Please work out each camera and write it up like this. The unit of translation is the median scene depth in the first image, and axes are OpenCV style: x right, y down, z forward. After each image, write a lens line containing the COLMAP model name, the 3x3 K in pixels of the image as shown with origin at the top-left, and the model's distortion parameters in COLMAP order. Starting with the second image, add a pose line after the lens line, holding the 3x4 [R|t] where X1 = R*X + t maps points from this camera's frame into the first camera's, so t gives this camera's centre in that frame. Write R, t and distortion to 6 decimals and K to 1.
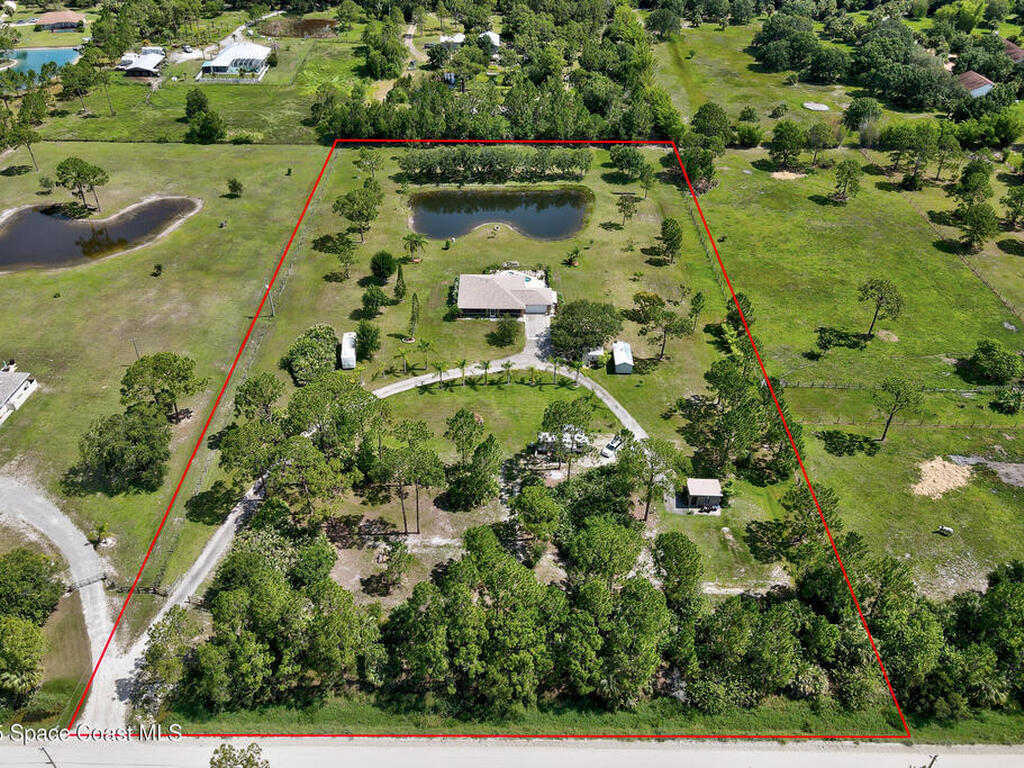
lens RADIAL K [[829.3, 0, 512.0], [0, 829.3, 384.0], [0, 0, 1]] dist [0.007162, 0.008301]
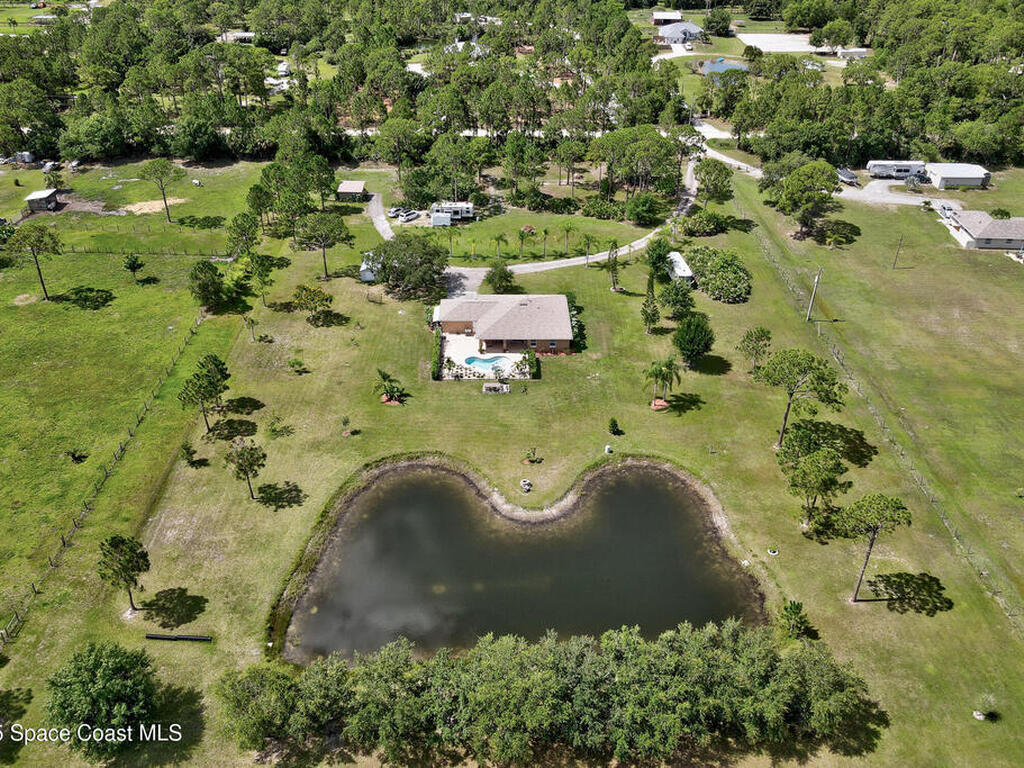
lens RADIAL K [[829.3, 0, 512.0], [0, 829.3, 384.0], [0, 0, 1]] dist [0.007162, 0.008301]
pose [[-0.999775, -0.003359, -0.020931, -0.000518], [-0.020877, 0.327465, 0.944633, -0.719064], [0.003681, 0.944857, -0.327461, 1.207441]]
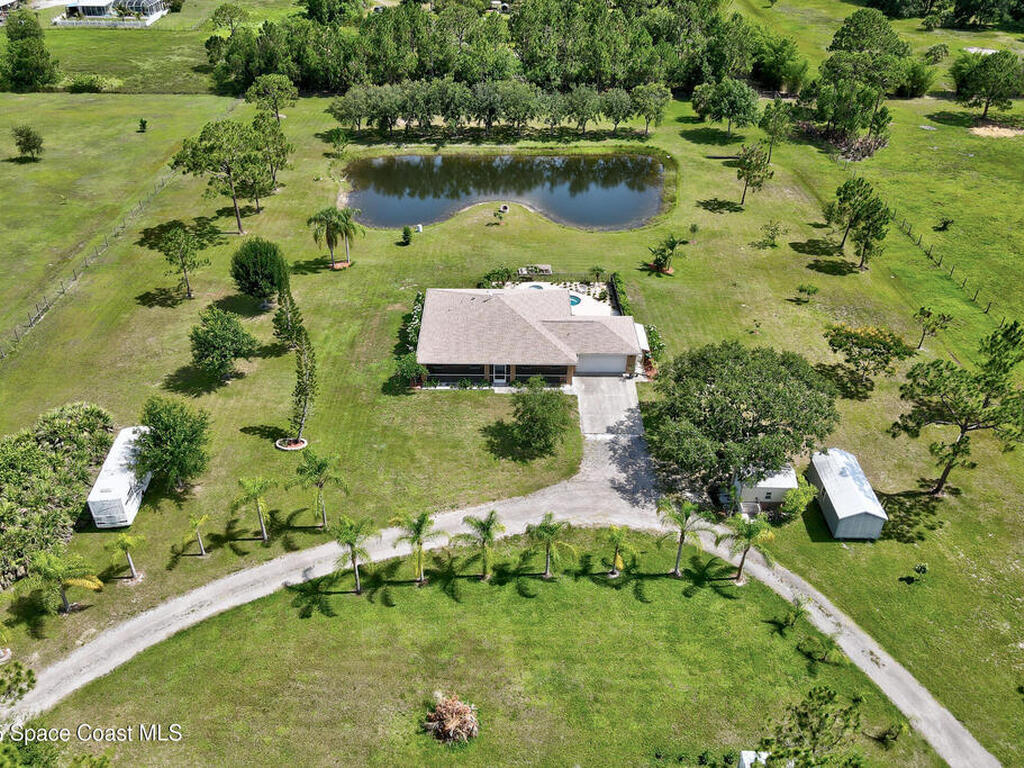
lens RADIAL K [[829.3, 0, 512.0], [0, 829.3, 384.0], [0, 0, 1]] dist [0.007162, 0.008301]
pose [[0.999986, -0.002958, 0.004368, -0.017412], [0.003204, 0.998344, -0.057439, -0.051588], [-0.004191, 0.057452, 0.998339, 0.529294]]
